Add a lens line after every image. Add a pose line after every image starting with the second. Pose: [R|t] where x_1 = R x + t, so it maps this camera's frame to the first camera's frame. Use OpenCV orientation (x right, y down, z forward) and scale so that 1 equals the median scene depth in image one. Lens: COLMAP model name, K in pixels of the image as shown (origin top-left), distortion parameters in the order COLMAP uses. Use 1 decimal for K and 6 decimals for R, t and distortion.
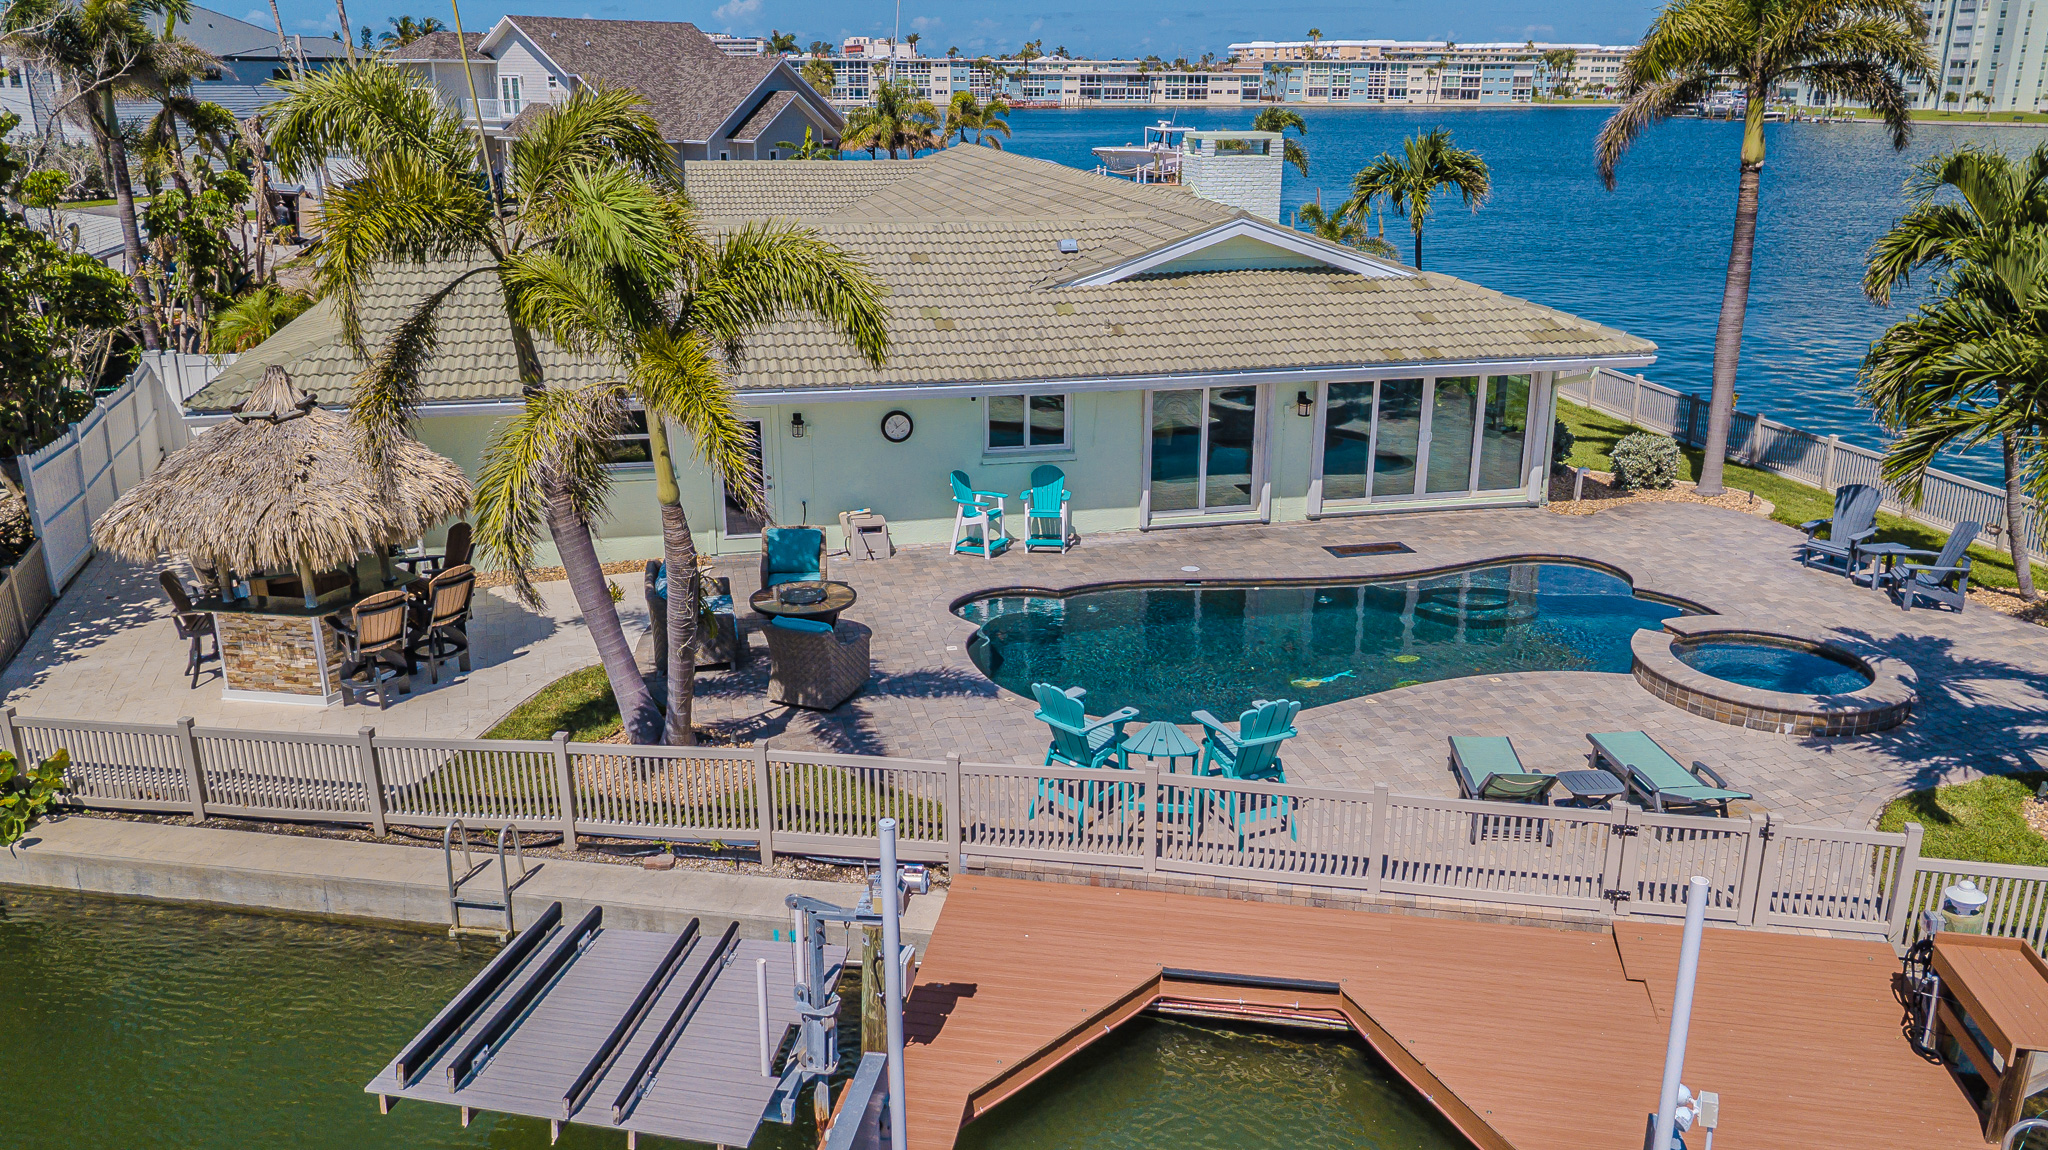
lens RADIAL K [[1569.6, 0, 1034.1], [0, 1569.6, 559.1], [0, 0, 1]] dist [0.000548, 0.001776]
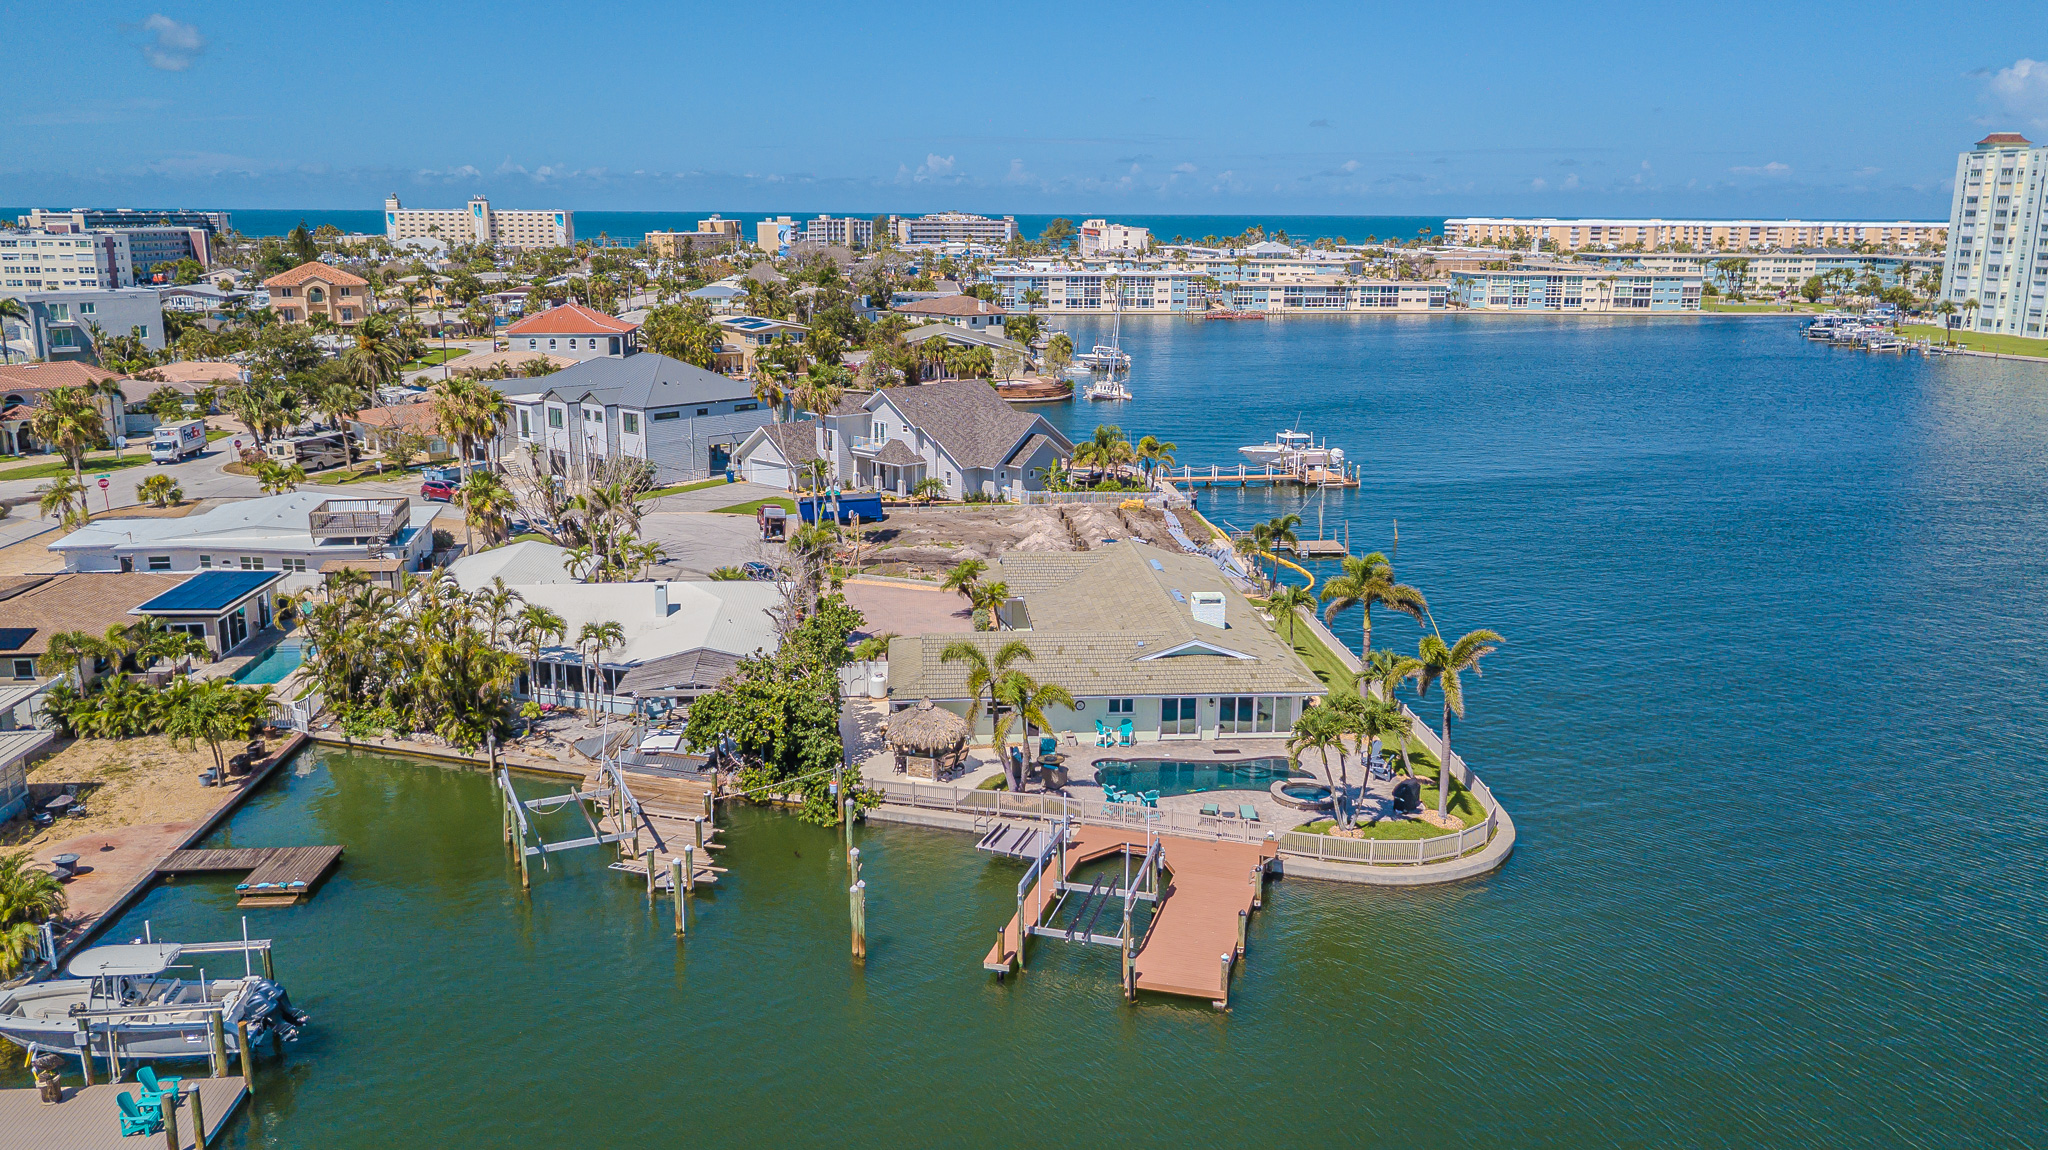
lens RADIAL K [[1570.8, 0, 1029.3], [0, 1570.8, 502.1], [0, 0, 1]] dist [0.005536, -0.002656]
pose [[0.988755, 0.027256, -0.147038, 0.176404], [-0.044619, 0.992233, -0.116113, -0.077655], [0.142731, 0.121368, 0.982292, -1.450566]]
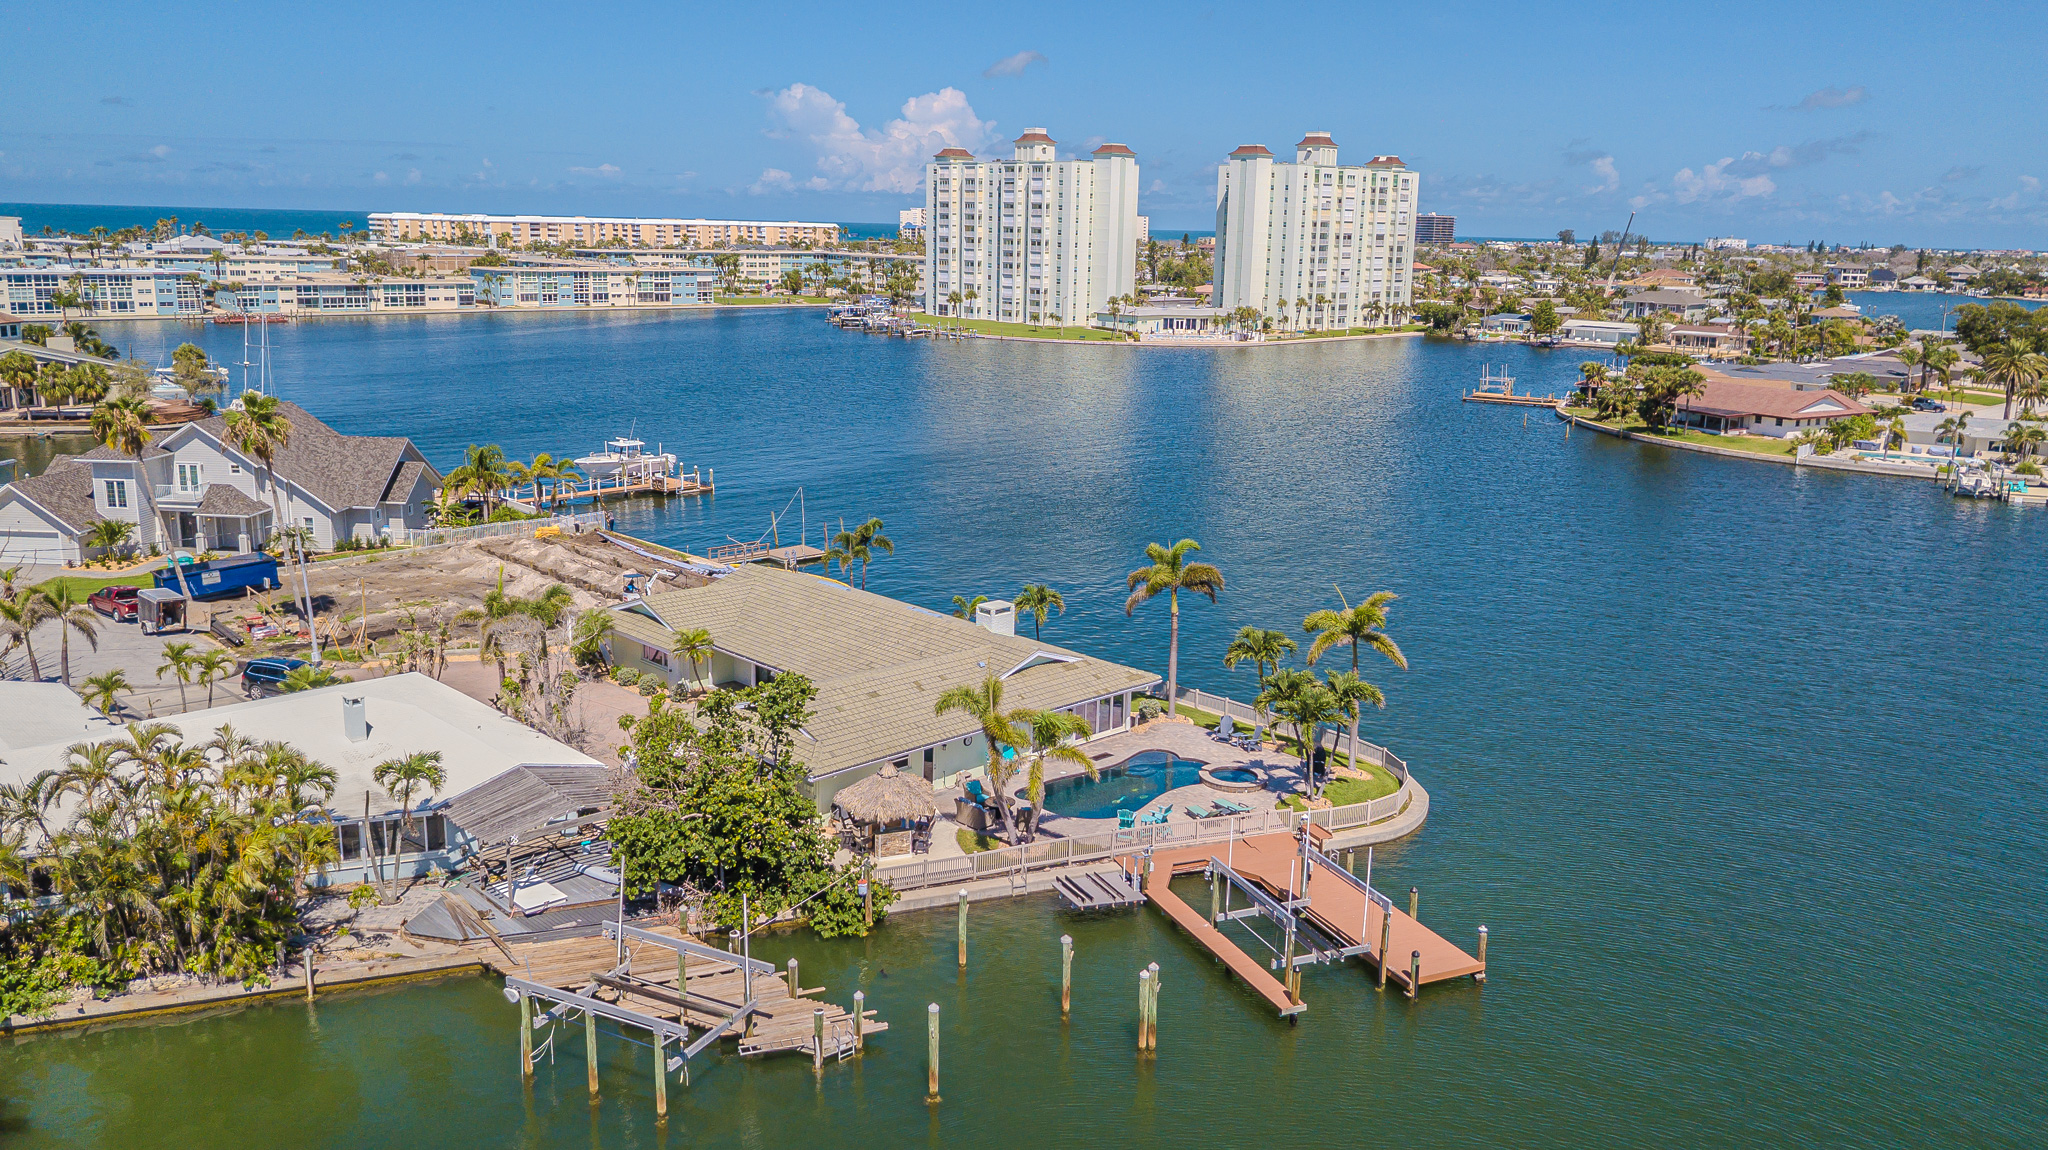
lens RADIAL K [[1559.3, 0, 1029.8], [0, 1559.3, 564.0], [0, 0, 1]] dist [0.007396, -0.006600]
pose [[0.858220, -0.094414, 0.504523, -0.917334], [0.134491, 0.989959, -0.043521, -0.172998], [-0.495348, 0.105204, 0.862301, -1.056317]]
